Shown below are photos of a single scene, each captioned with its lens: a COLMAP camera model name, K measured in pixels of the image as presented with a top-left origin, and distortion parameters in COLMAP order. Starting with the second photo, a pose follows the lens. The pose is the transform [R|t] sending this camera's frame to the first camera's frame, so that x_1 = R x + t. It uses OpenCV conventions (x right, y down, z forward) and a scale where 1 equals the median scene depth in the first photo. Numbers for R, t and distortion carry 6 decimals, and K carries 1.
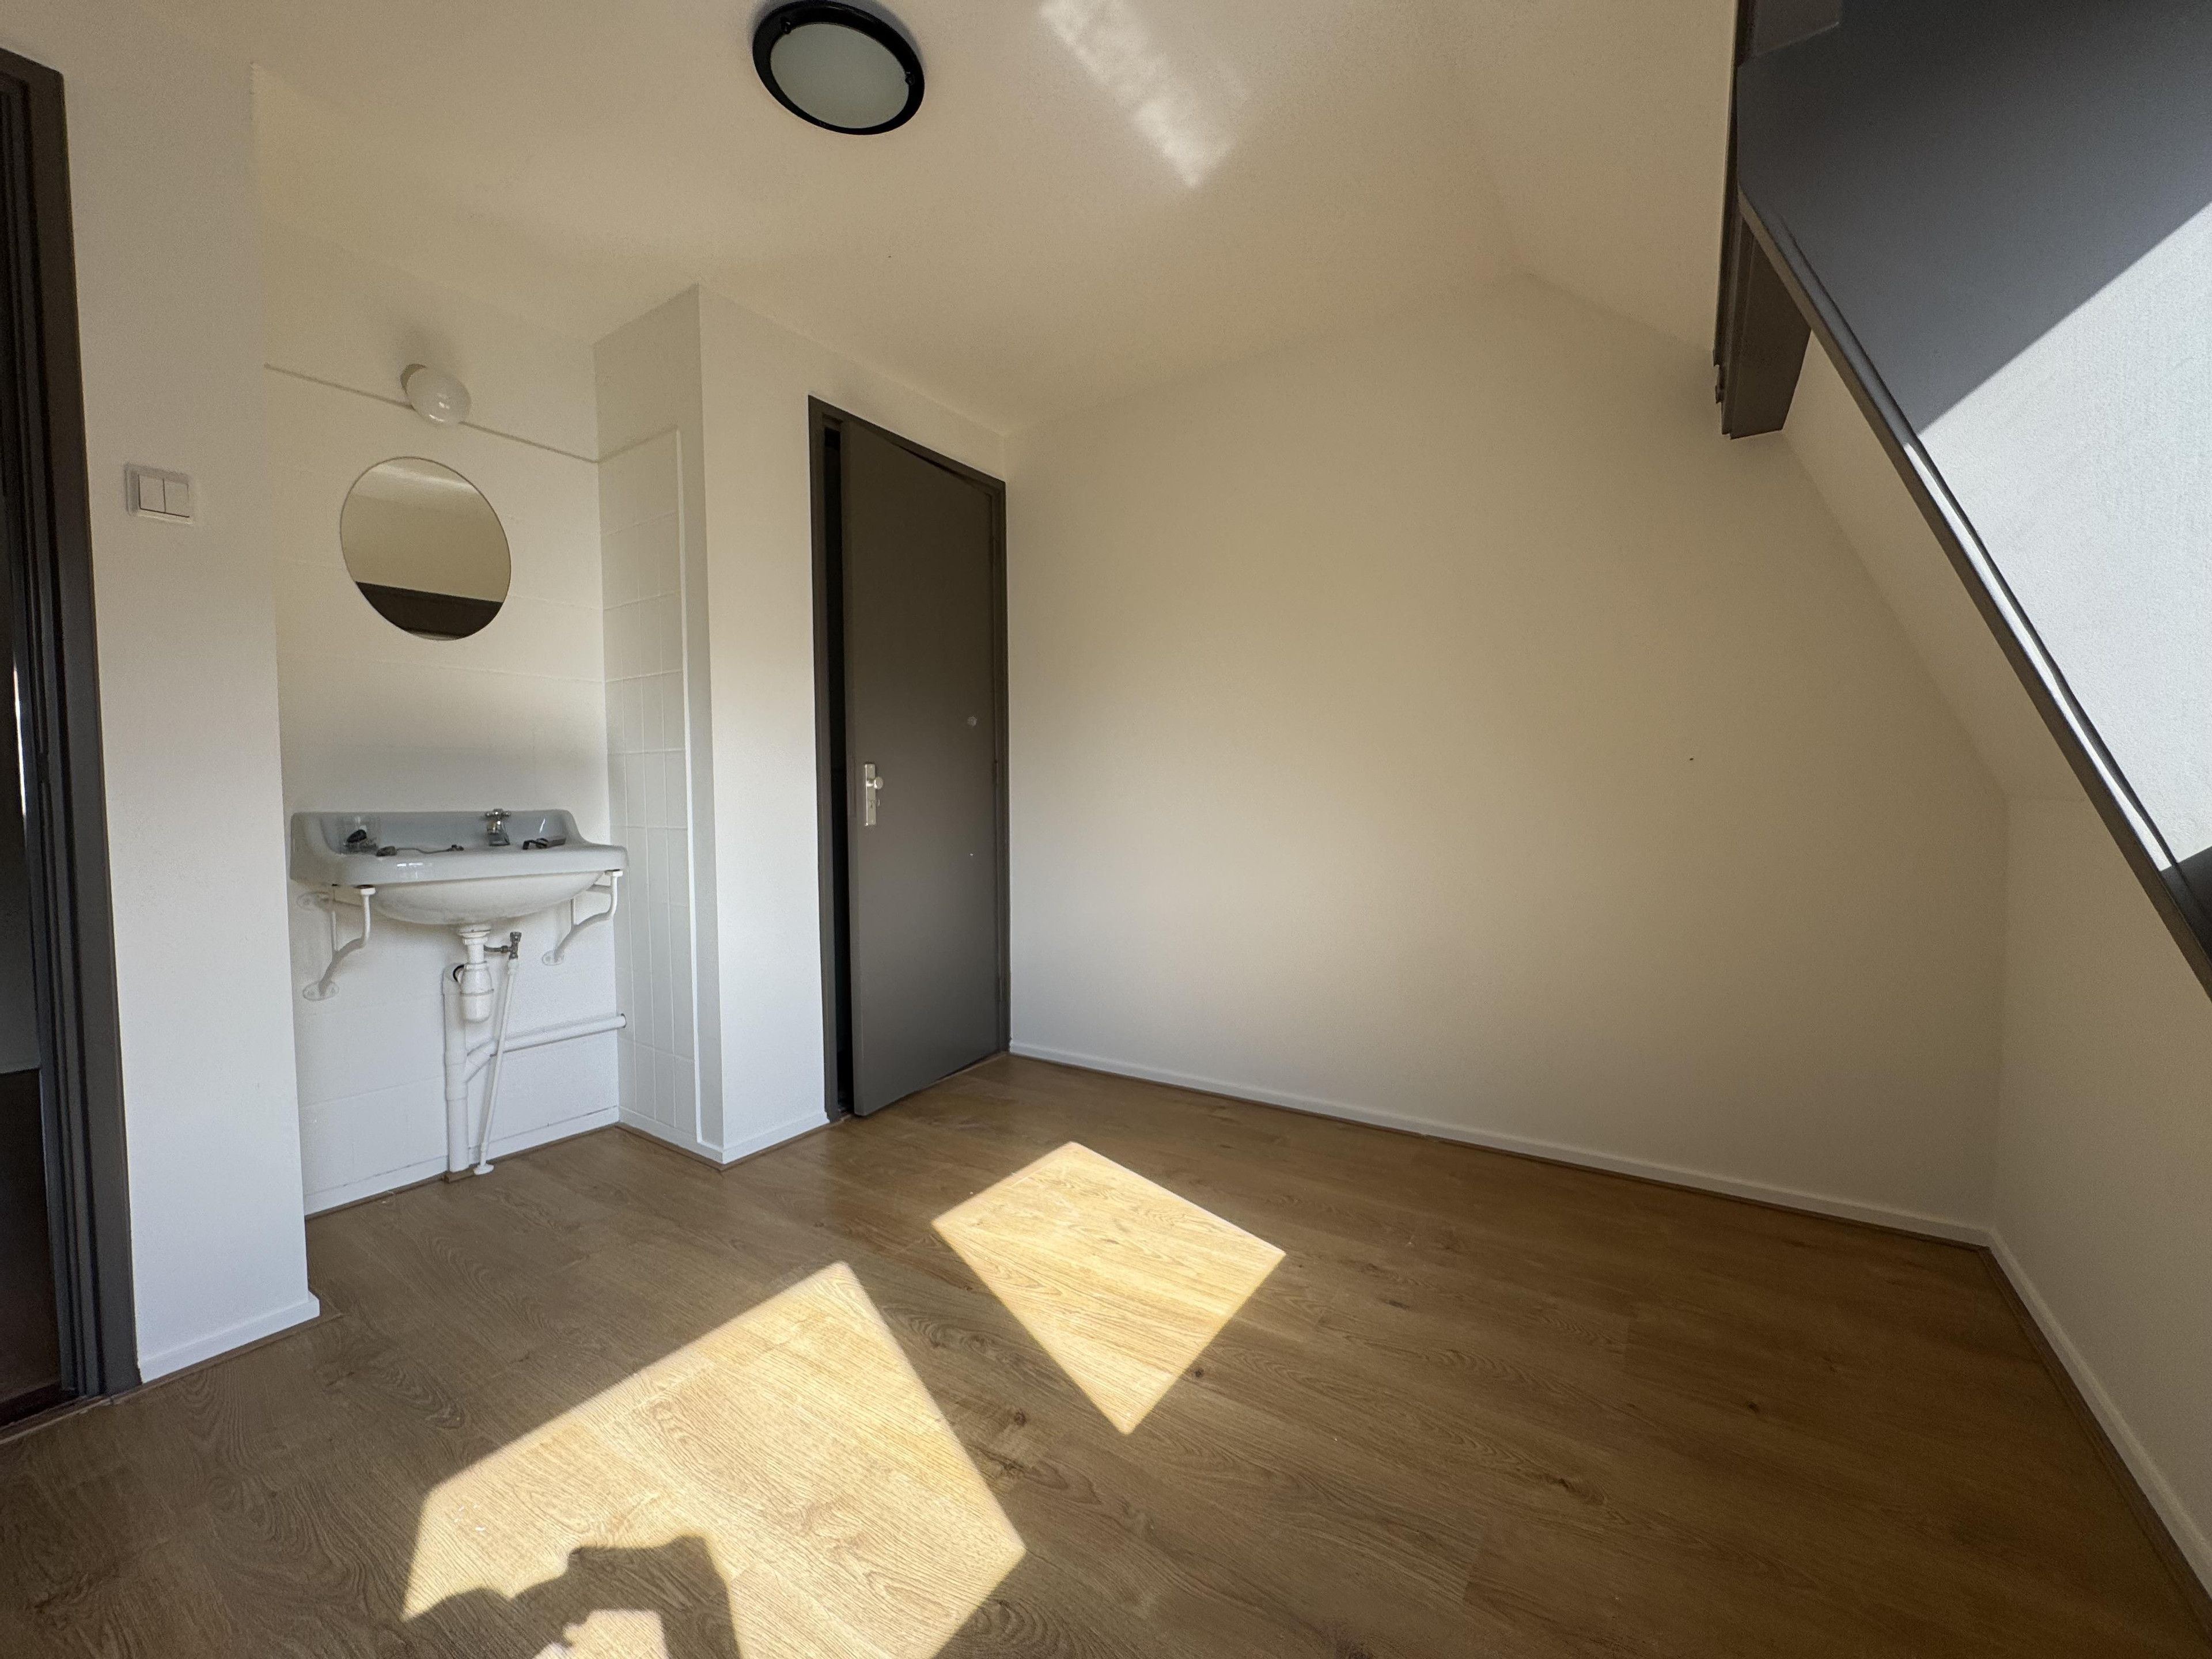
lens RADIAL K [[879.5, 0, 1106.0], [0, 879.5, 829.5], [0, 0, 1]] dist [-0.001869, 0.000066]
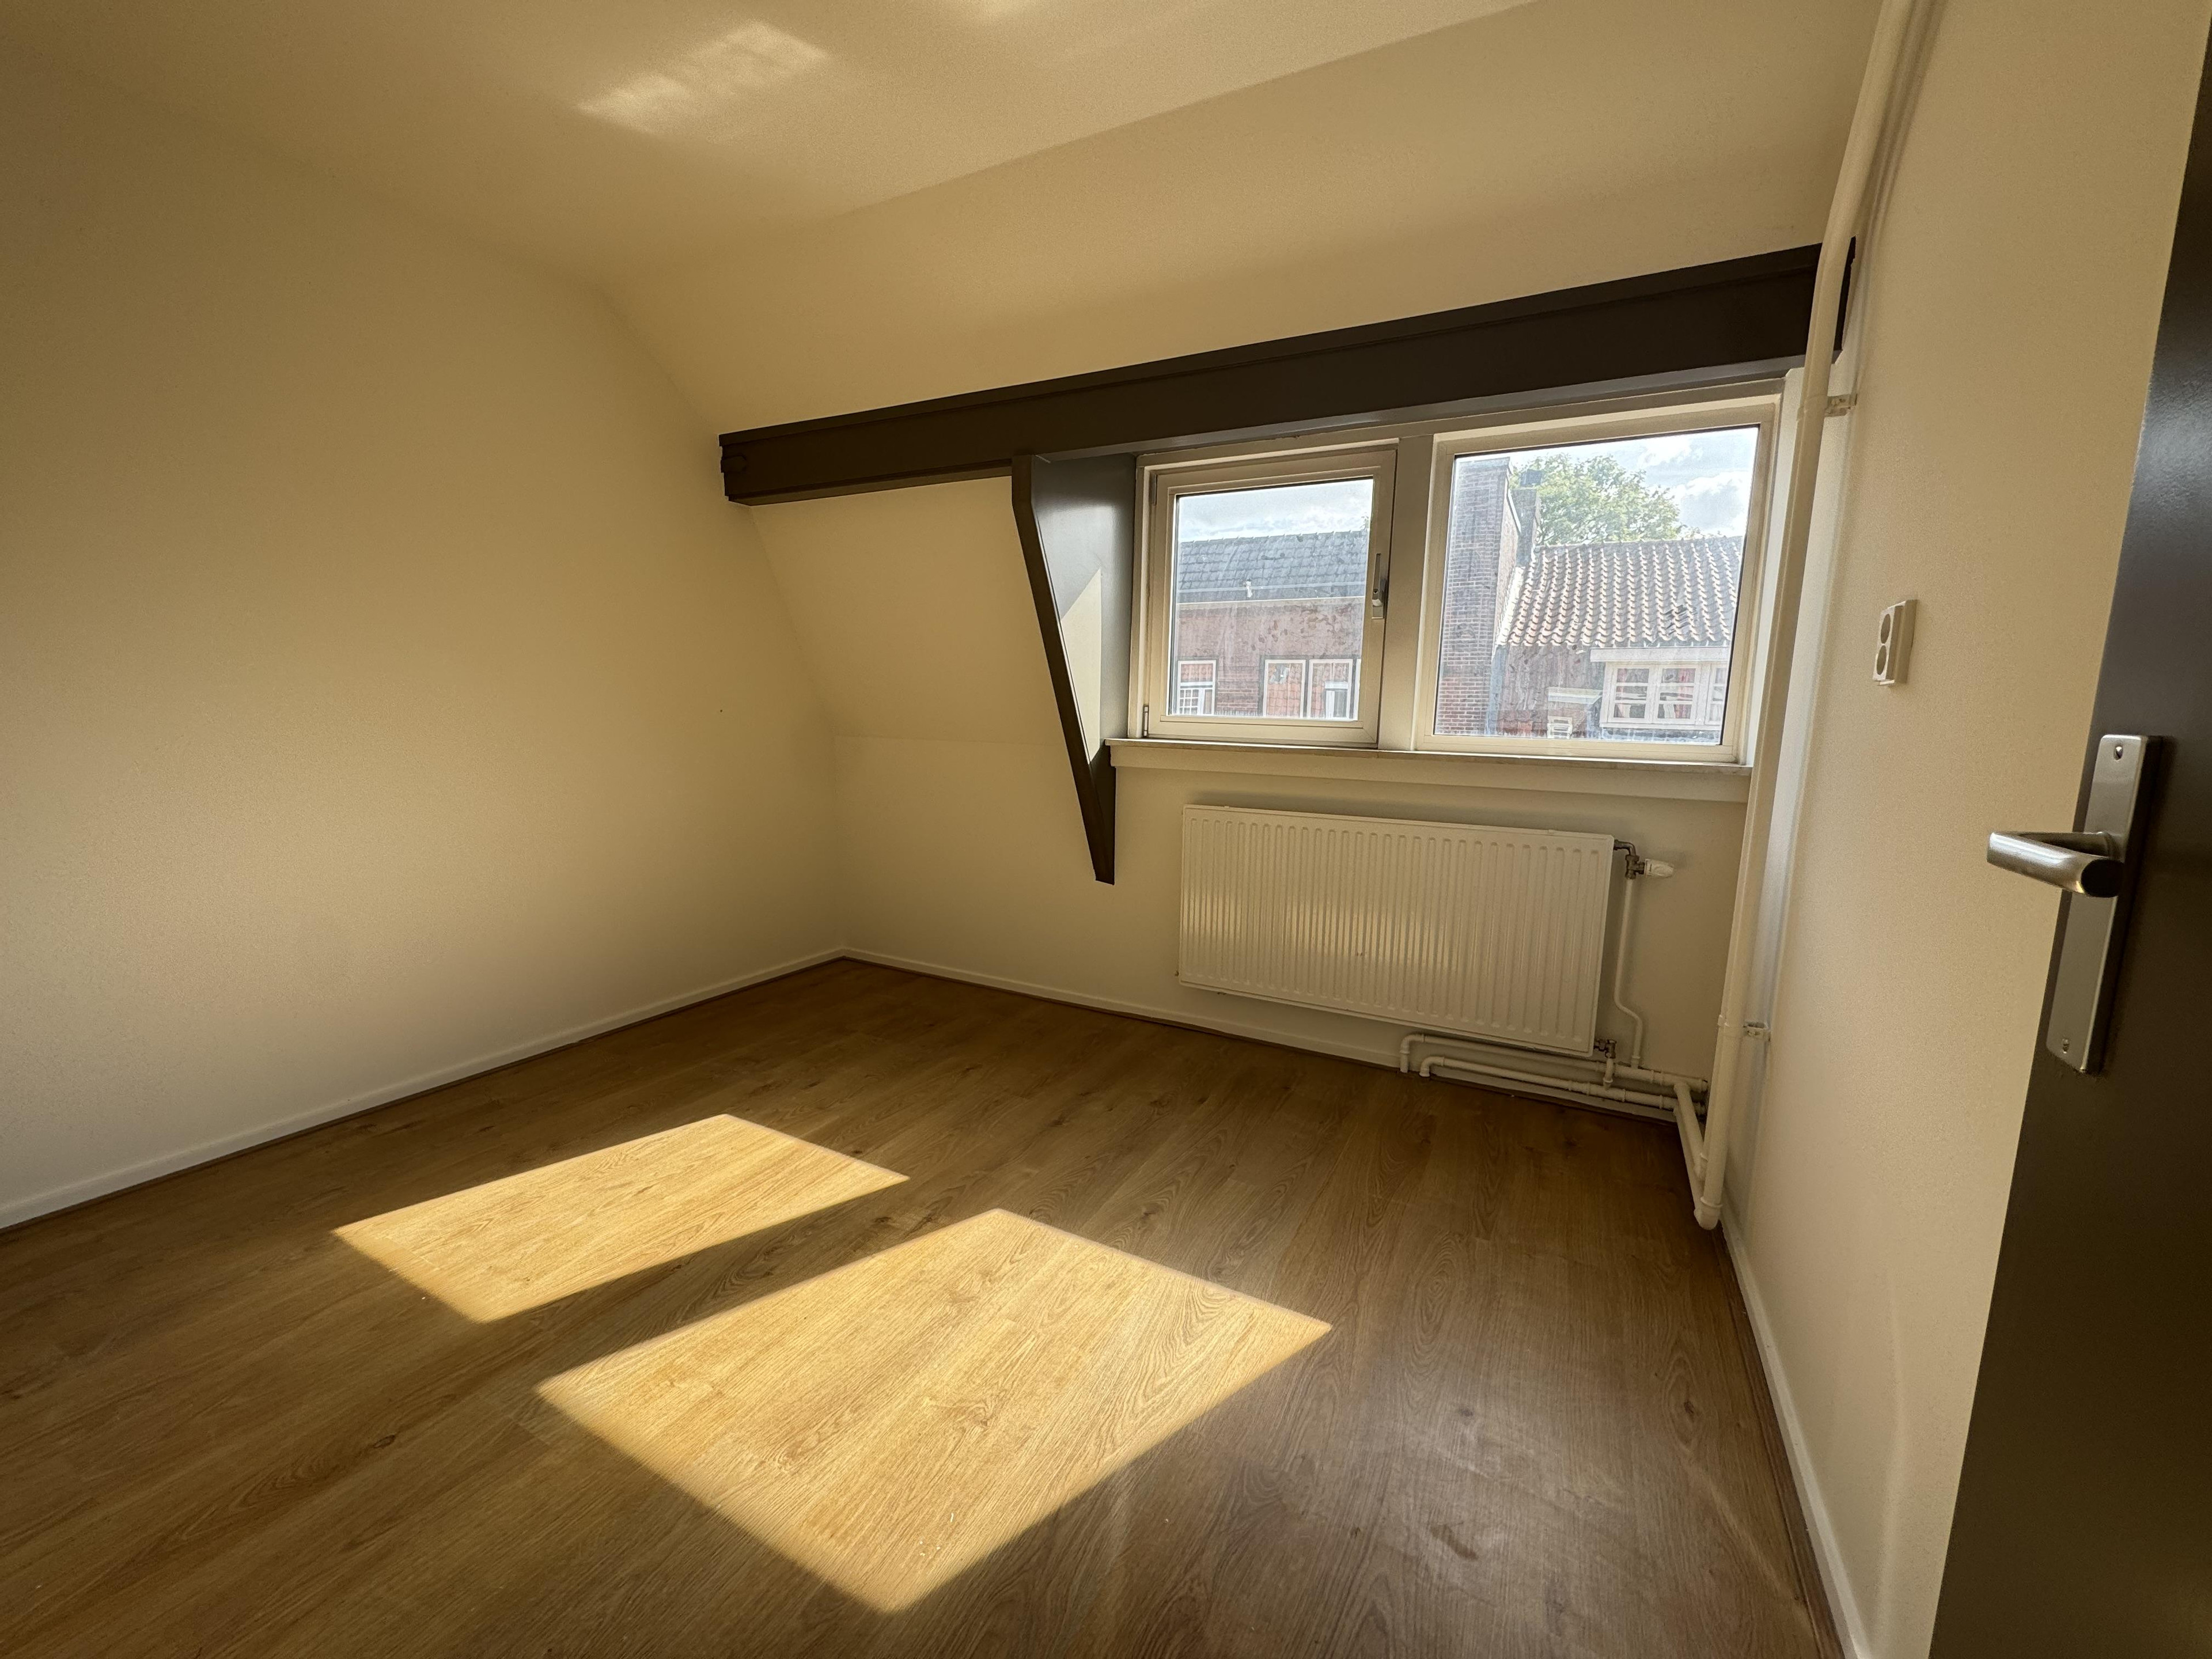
lens RADIAL K [[879.5, 0, 1106.0], [0, 879.5, 829.5], [0, 0, 1]] dist [-0.001869, 0.000066]
pose [[-0.093971, -0.128120, 0.987297, -1.086955], [0.025187, 0.991062, 0.131006, -0.069495], [-0.995256, 0.037178, -0.089904, 0.596922]]
